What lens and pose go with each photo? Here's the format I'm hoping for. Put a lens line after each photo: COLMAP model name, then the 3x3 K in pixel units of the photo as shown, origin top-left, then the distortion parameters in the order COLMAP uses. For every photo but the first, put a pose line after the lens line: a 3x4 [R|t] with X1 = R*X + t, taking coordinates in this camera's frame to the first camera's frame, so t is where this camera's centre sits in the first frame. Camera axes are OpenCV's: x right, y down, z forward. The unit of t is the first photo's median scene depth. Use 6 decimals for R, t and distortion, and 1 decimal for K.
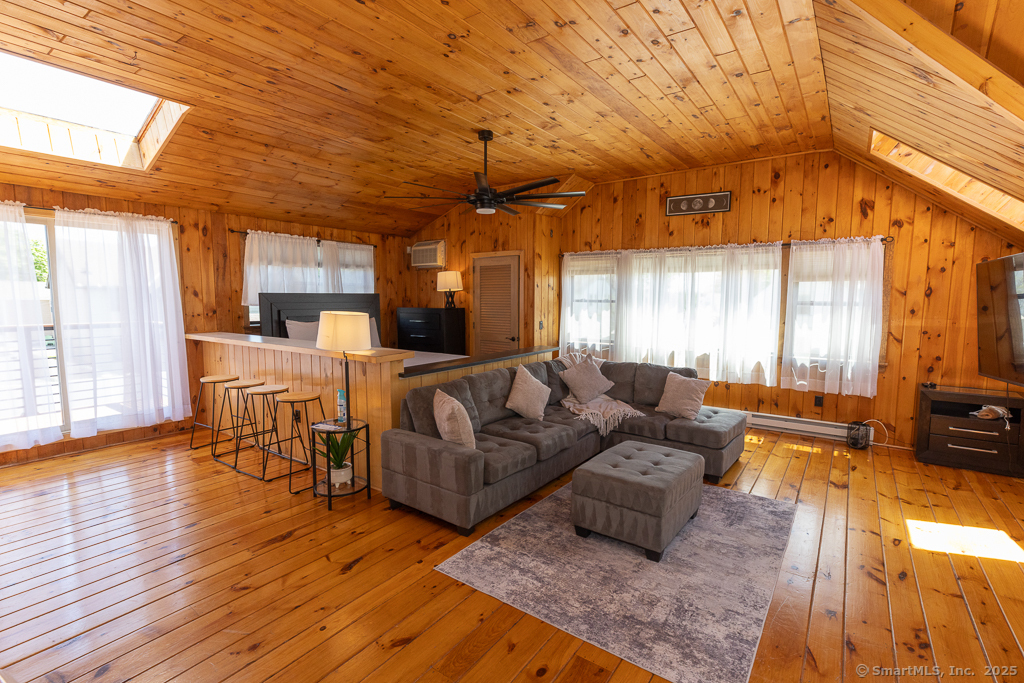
lens RADIAL K [[466.3, 0, 506.6], [0, 466.3, 342.8], [0, 0, 1]] dist [0.004007, 0.000776]
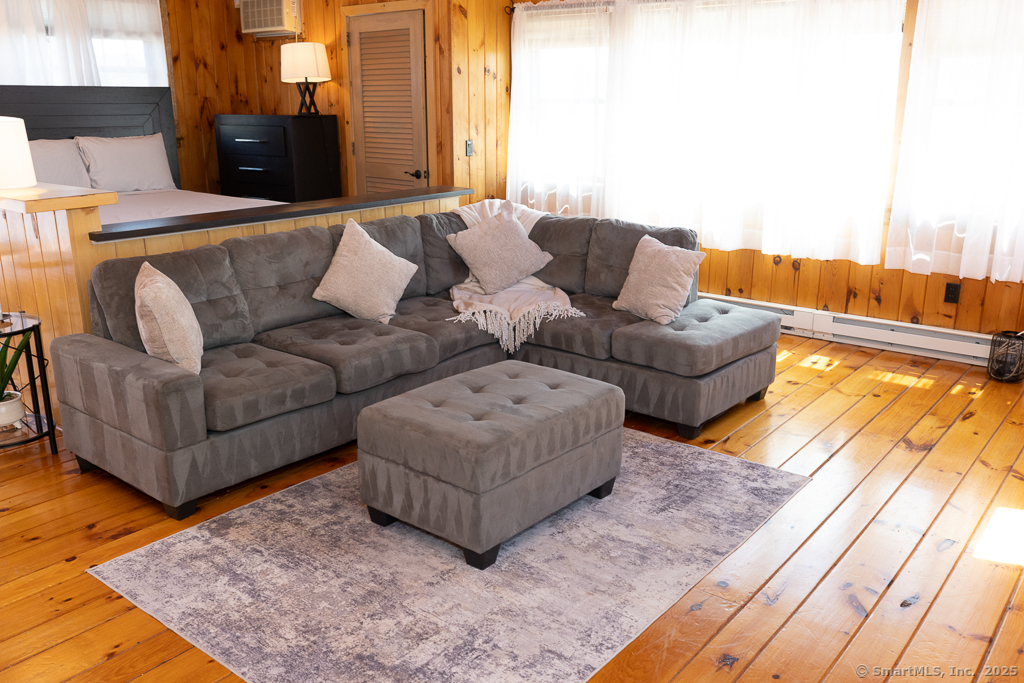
lens RADIAL K [[843.3, 0, 512.0], [0, 843.3, 341.5], [0, 0, 1]] dist [0.003904, 0.003002]
pose [[0.998787, 0.011202, -0.047943, 0.267940], [-0.002432, 0.983811, 0.179194, 0.010600], [0.049174, -0.178860, 0.982645, 0.032692]]
